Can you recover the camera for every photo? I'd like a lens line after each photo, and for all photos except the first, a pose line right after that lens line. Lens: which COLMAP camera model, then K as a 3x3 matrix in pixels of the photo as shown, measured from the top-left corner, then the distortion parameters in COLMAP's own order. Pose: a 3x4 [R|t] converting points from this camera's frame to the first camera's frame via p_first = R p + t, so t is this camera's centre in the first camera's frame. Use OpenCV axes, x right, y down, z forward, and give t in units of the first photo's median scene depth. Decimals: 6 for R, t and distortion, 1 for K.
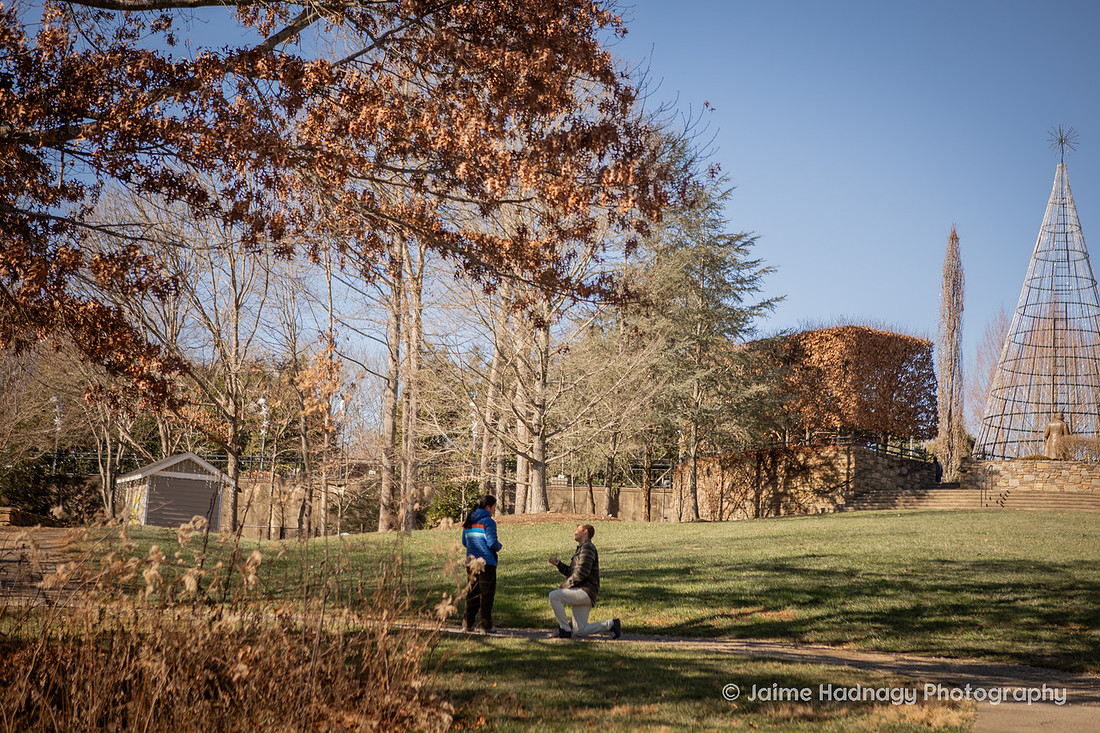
lens RADIAL K [[1986.5, 0, 576.7], [0, 1986.5, 360.2], [0, 0, 1]] dist [0.084764, 0.000000]
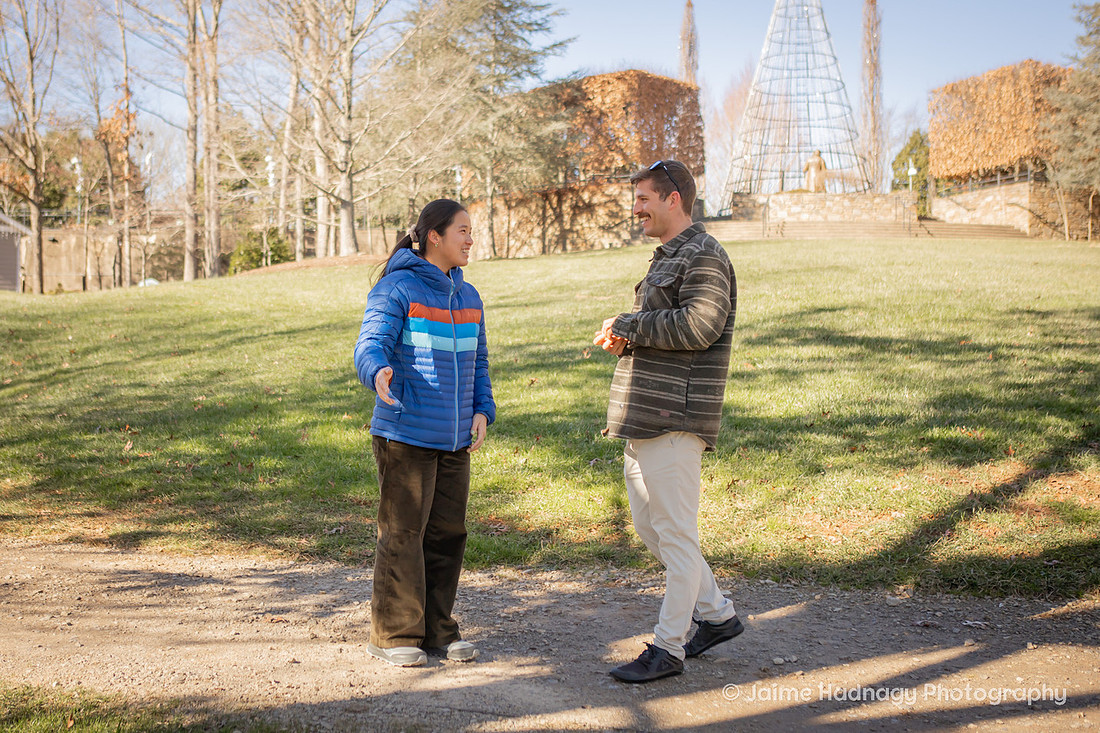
lens RADIAL K [[1353.9, 0, 483.3], [0, 1353.9, 308.8], [0, 0, 1]] dist [-0.046059, 0.000000]
pose [[0.993888, -0.032271, 0.105571, -0.020119], [0.019555, 0.992661, 0.119337, 0.022150], [-0.108647, -0.116543, 0.987225, 0.295104]]
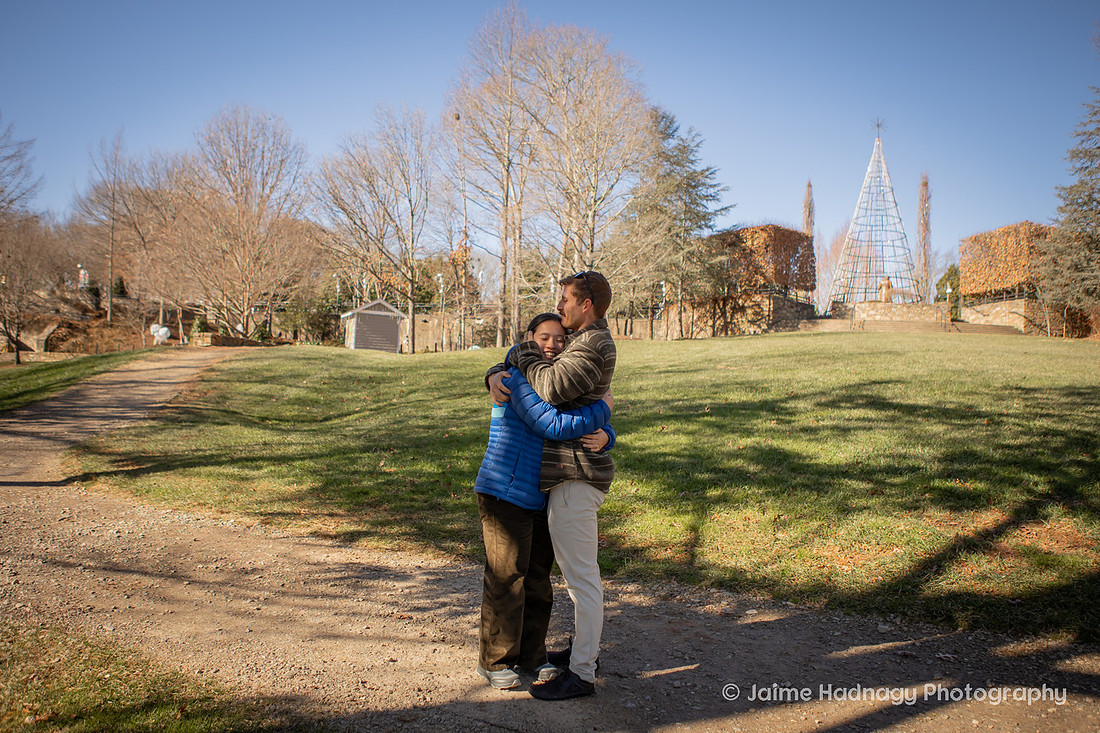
lens RADIAL K [[801.6, 0, 577.4], [0, 801.6, 347.7], [0, 0, 1]] dist [-0.090243, 0.044197]
pose [[0.999575, -0.002860, -0.029001, -0.008445], [0.005632, 0.995369, 0.095965, 0.022225], [0.028592, -0.096087, 0.994962, 0.312954]]
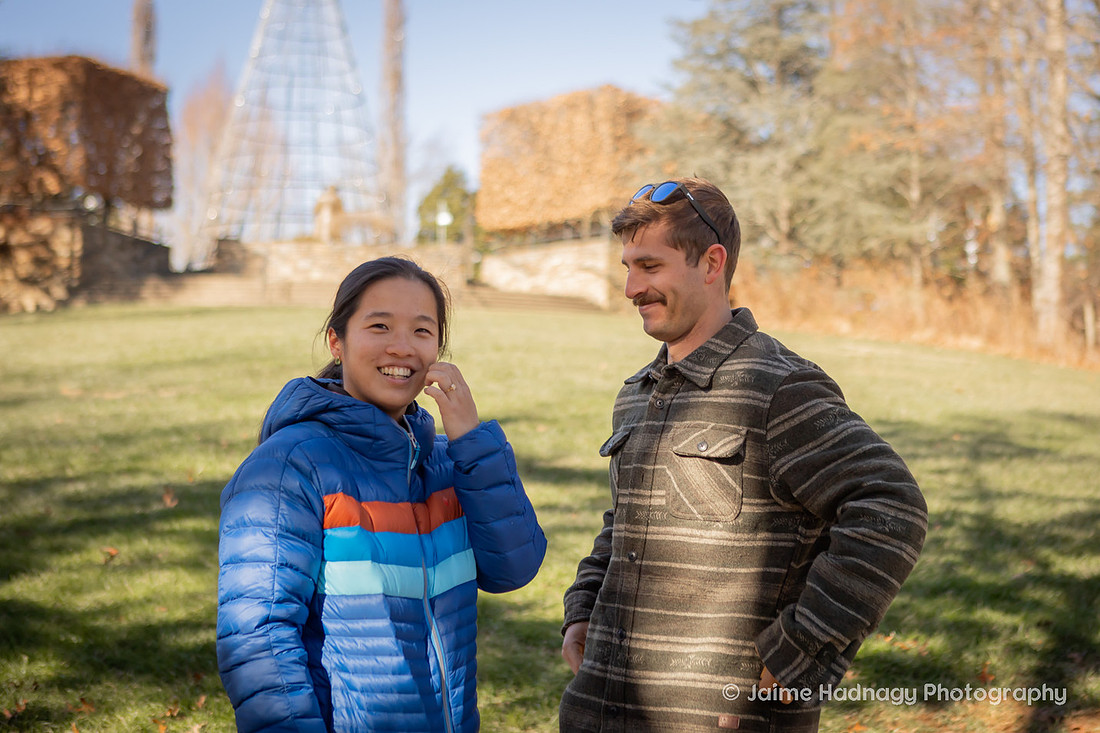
lens RADIAL K [[1819.7, 0, 600.5], [0, 1819.7, 306.8], [0, 0, 1]] dist [-0.015624, 0.000000]
pose [[0.864409, 0.001339, 0.502787, -0.031326], [-0.040695, 0.996902, 0.067310, 0.023012], [-0.501139, -0.078644, 0.861786, 0.327882]]
